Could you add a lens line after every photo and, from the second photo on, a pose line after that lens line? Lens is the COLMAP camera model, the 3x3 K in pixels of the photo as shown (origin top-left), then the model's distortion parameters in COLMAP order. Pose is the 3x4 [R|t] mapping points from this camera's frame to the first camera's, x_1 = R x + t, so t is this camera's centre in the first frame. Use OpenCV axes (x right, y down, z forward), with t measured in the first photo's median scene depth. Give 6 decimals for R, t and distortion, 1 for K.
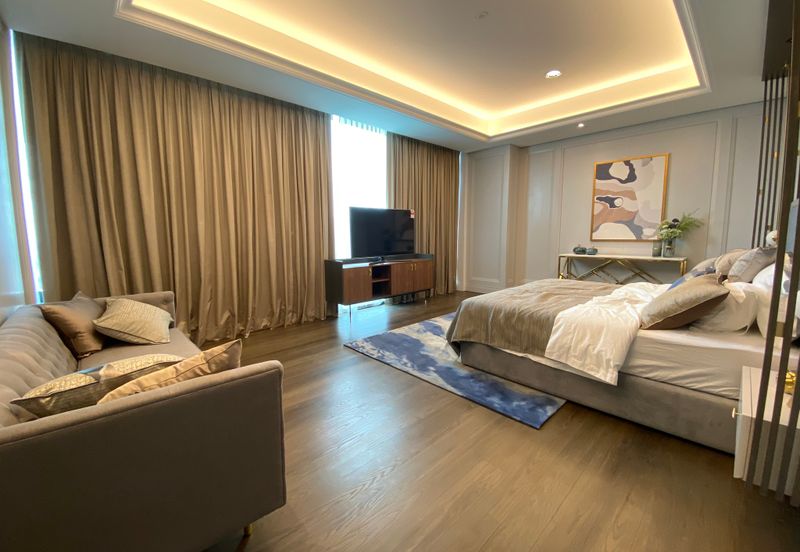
lens RADIAL K [[322.3, 0, 395.4], [0, 322.3, 269.0], [0, 0, 1]] dist [0.029134, -0.026776]
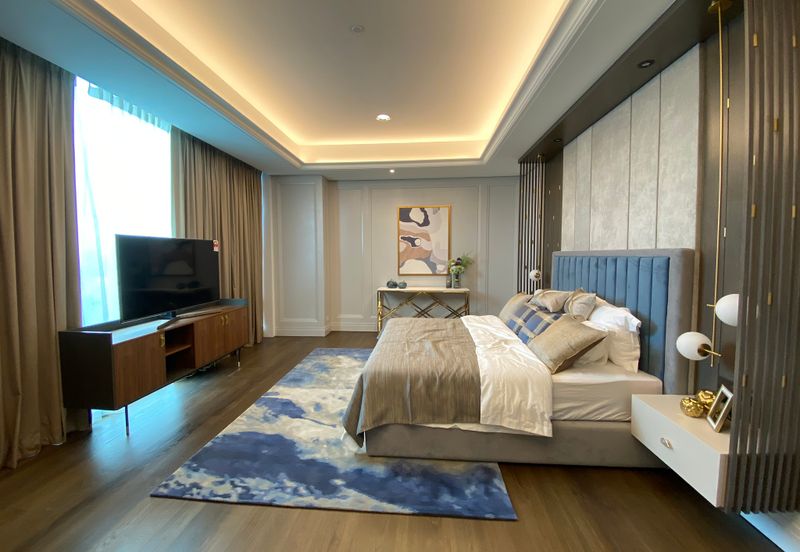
lens RADIAL K [[322.3, 0, 395.4], [0, 322.3, 269.0], [0, 0, 1]] dist [0.029134, -0.026776]
pose [[0.741173, -0.020529, 0.671001, -0.163702], [0.067274, 0.996772, -0.043813, -0.071262], [-0.667935, 0.077614, 0.740161, 0.229162]]
